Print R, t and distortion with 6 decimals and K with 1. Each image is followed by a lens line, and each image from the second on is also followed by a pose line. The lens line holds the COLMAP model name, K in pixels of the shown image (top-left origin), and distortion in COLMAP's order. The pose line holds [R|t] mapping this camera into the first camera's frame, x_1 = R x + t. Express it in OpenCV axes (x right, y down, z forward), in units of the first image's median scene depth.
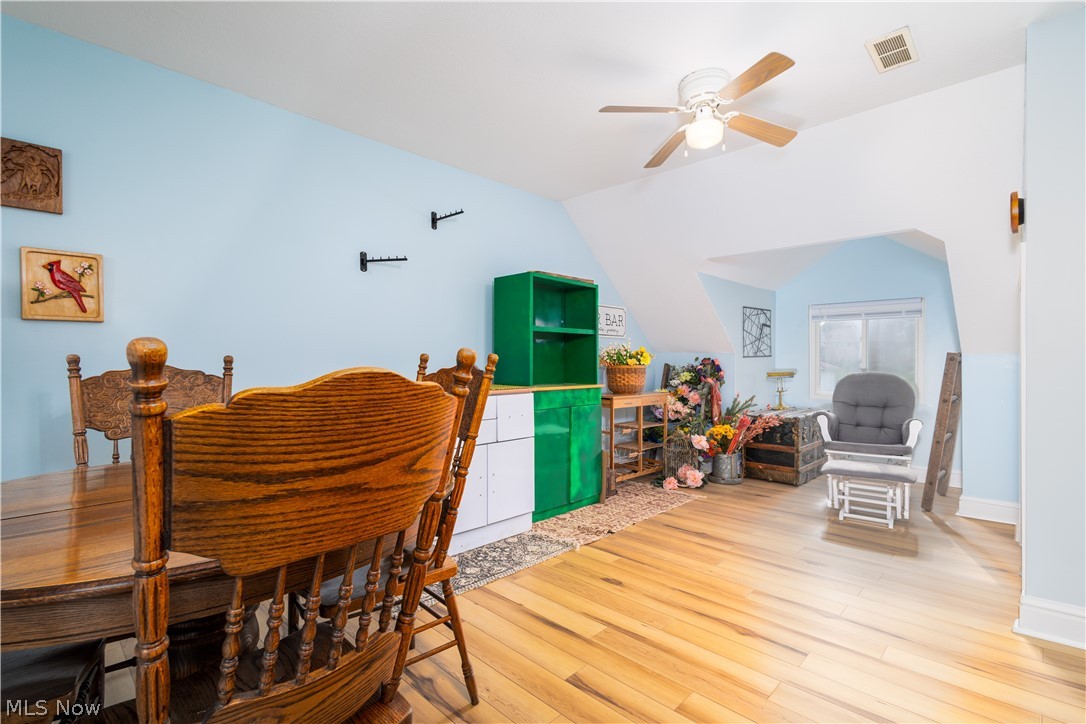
lens RADIAL K [[519.8, 0, 548.5], [0, 519.8, 362.6], [0, 0, 1]] dist [0.007029, -0.000281]
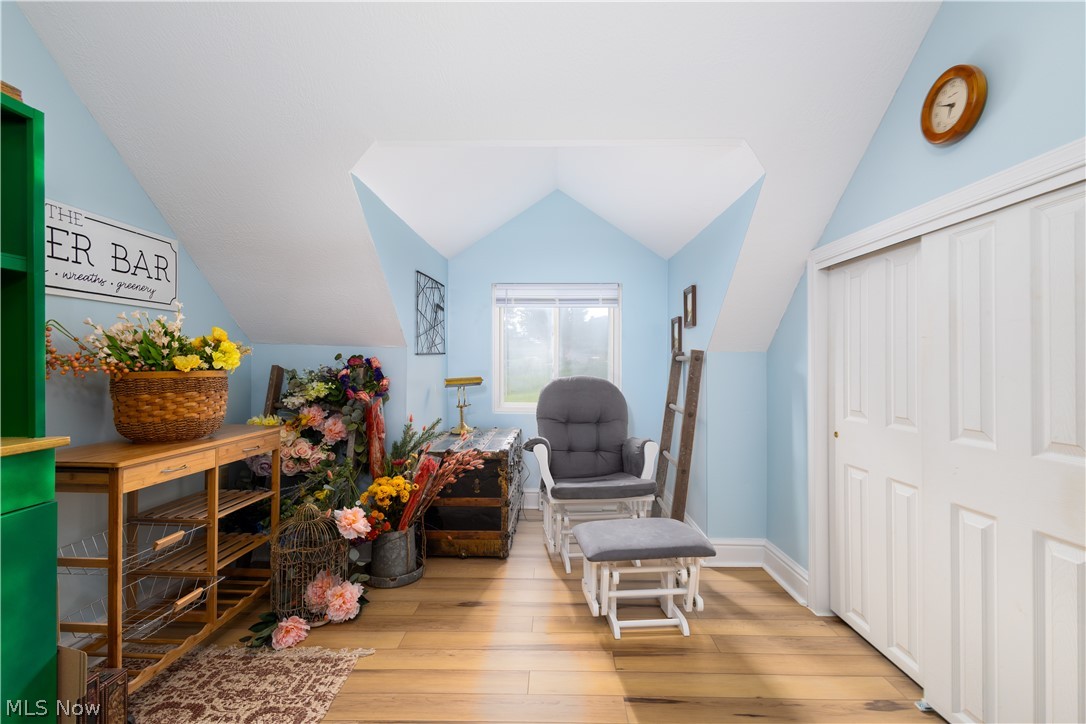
lens RADIAL K [[519.8, 0, 548.5], [0, 519.8, 362.6], [0, 0, 1]] dist [0.007029, -0.000281]
pose [[0.748552, -0.001096, 0.663075, 0.094891], [0.000568, 0.999999, 0.001012, -0.001617], [-0.663076, -0.000381, 0.748552, 0.475419]]
